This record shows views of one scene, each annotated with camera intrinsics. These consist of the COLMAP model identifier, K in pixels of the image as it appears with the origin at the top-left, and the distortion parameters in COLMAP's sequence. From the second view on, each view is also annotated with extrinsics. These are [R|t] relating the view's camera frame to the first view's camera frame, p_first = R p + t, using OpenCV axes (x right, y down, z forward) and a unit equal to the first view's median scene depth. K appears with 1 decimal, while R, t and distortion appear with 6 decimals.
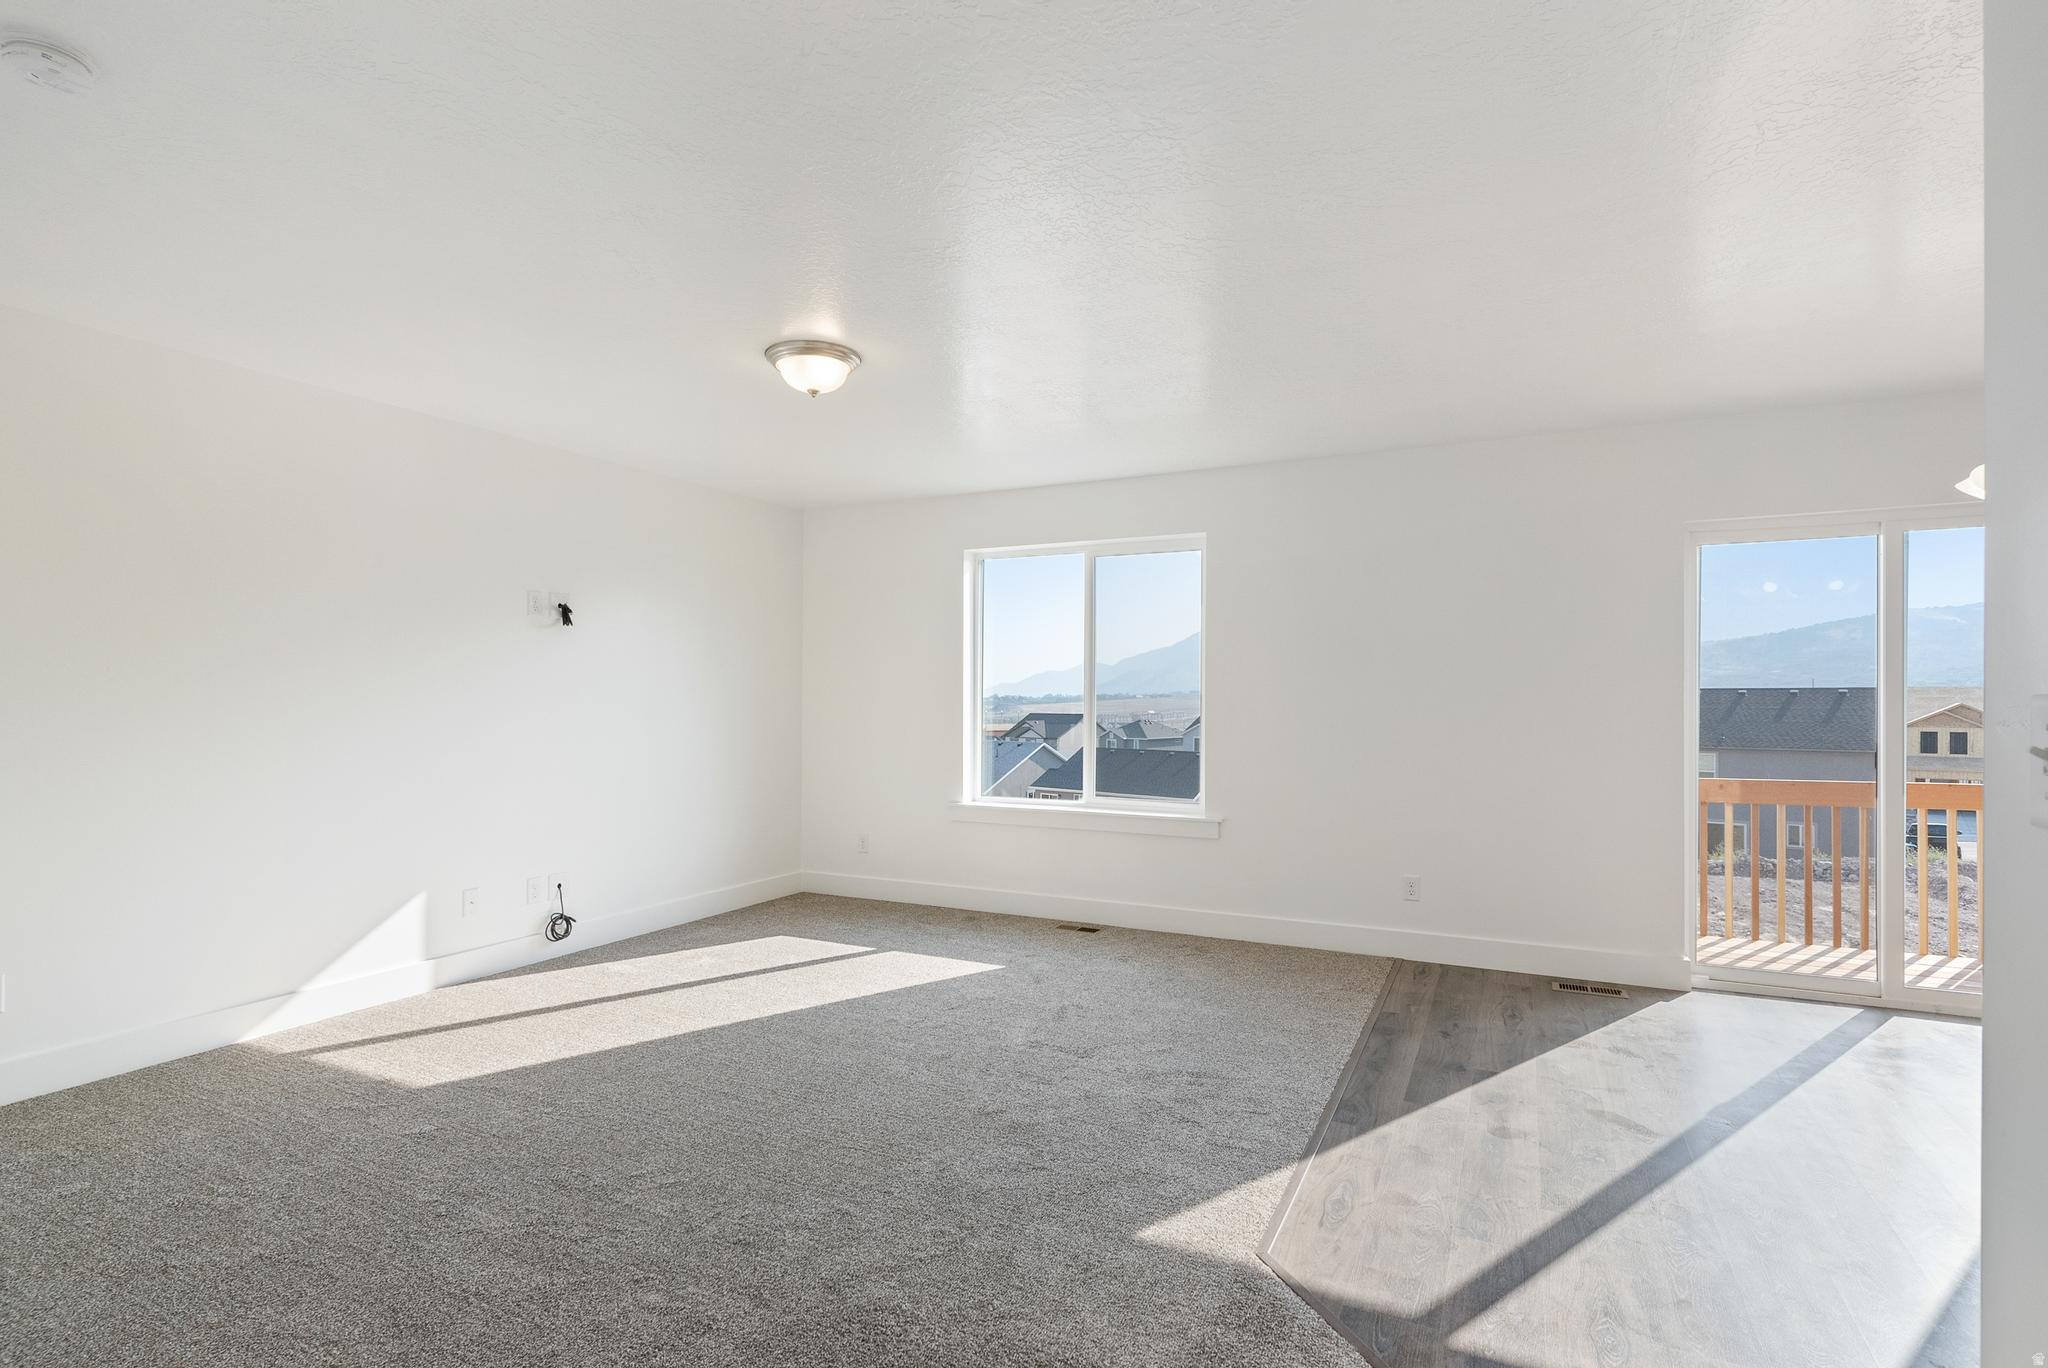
lens RADIAL K [[1009.7, 0, 1024.0], [0, 1009.7, 684.0], [0, 0, 1]] dist [0.002261, 0.000323]
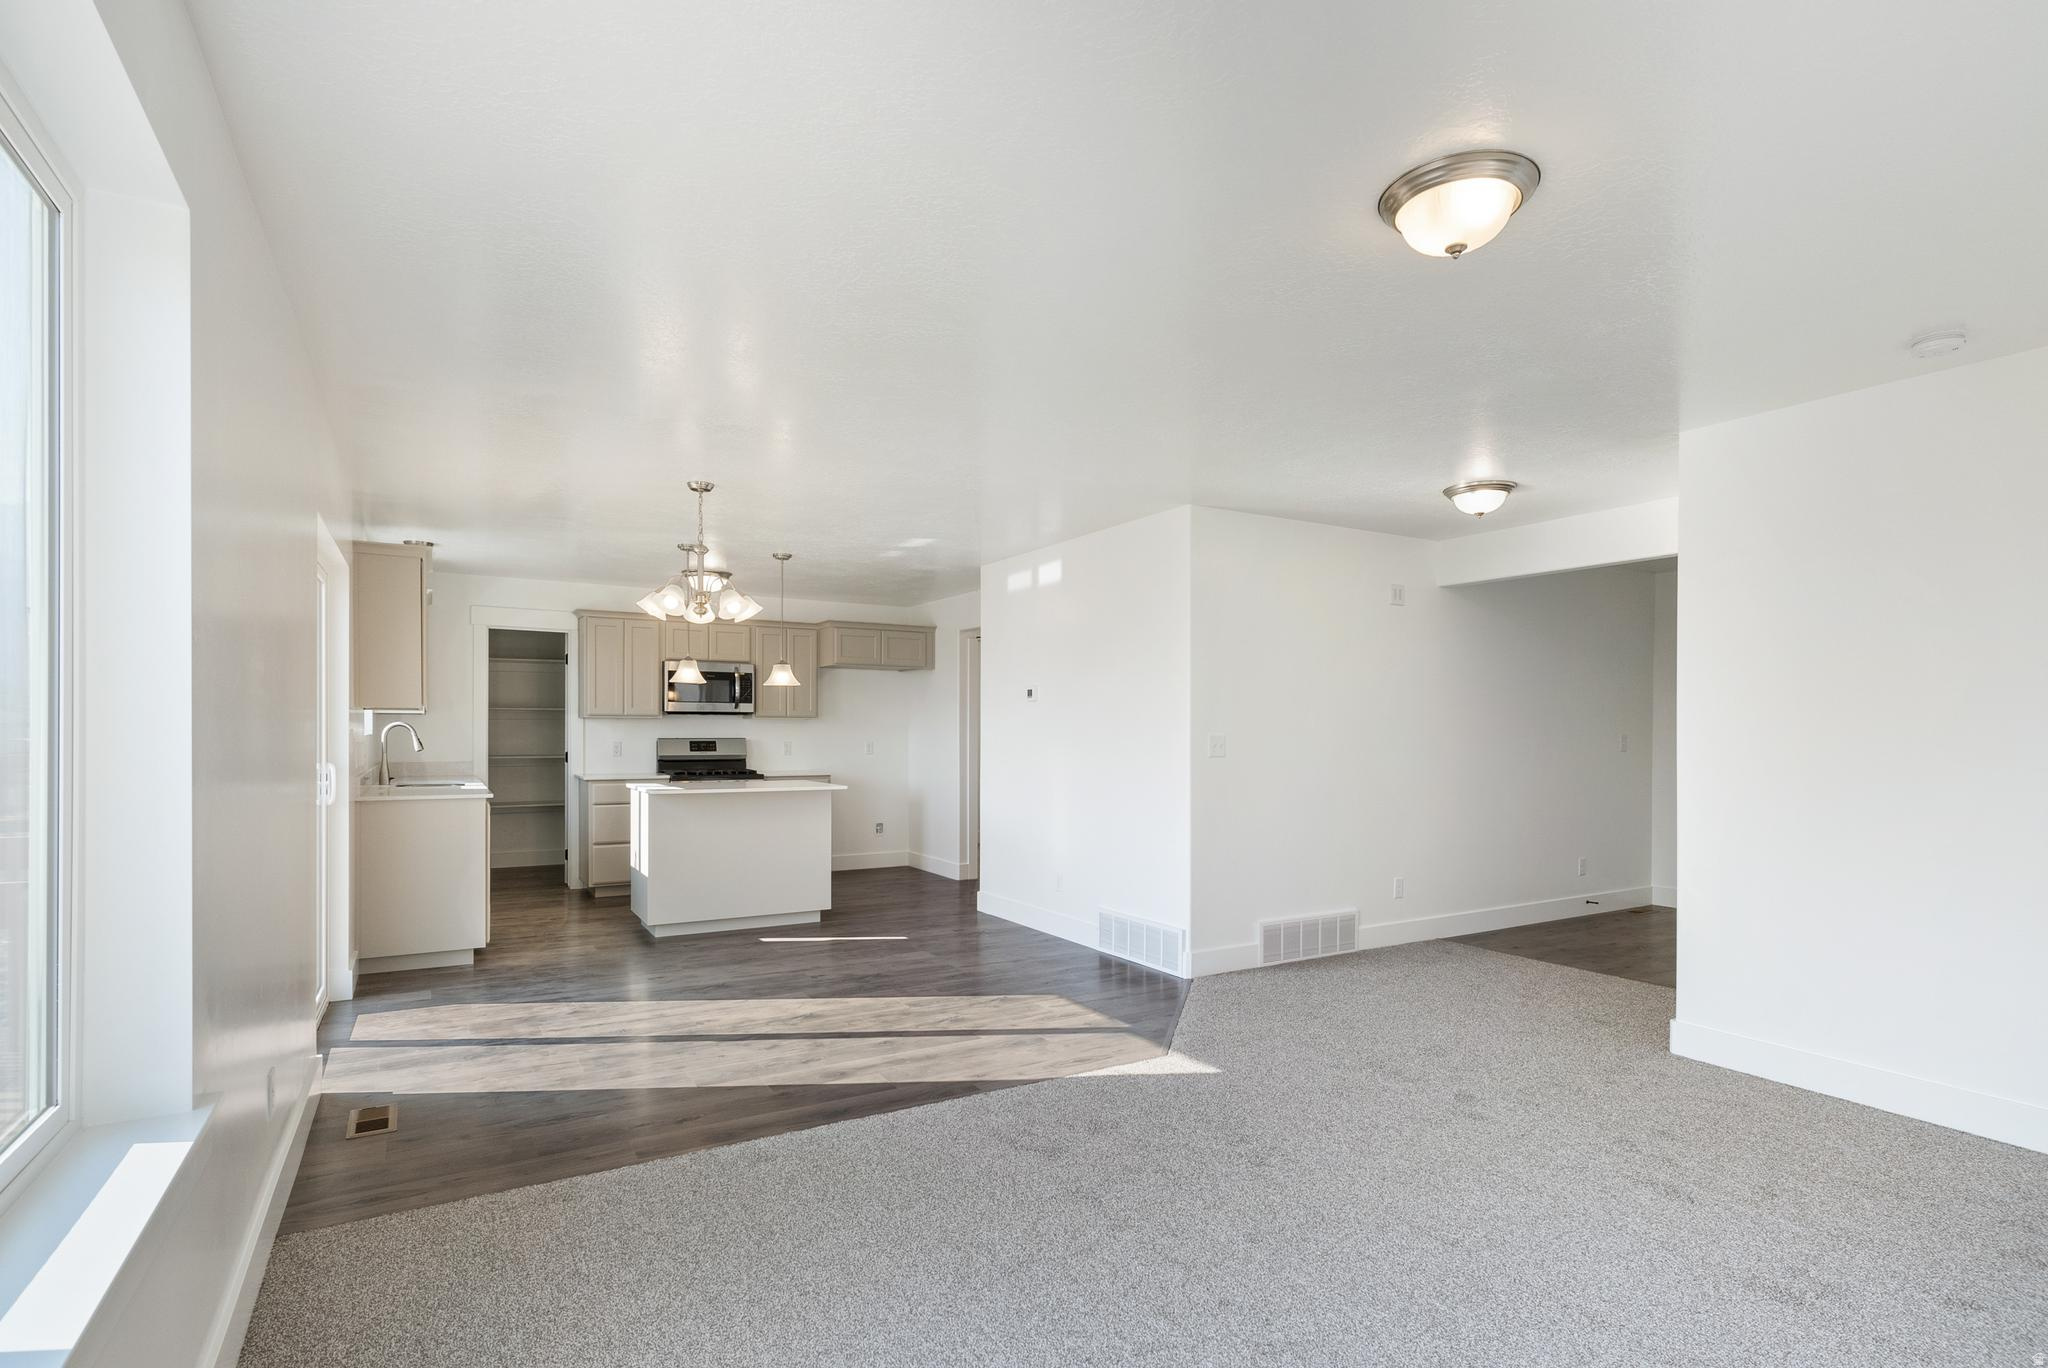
lens RADIAL K [[1008.1, 0, 1022.8], [0, 1008.1, 727.4], [0, 0, 1]] dist [0.000129, -0.000106]
pose [[-0.839598, -0.000093, 0.543208, -0.343771], [-0.008427, 0.999882, -0.012854, 0.013285], [-0.543142, -0.015369, -0.839500, 1.760399]]
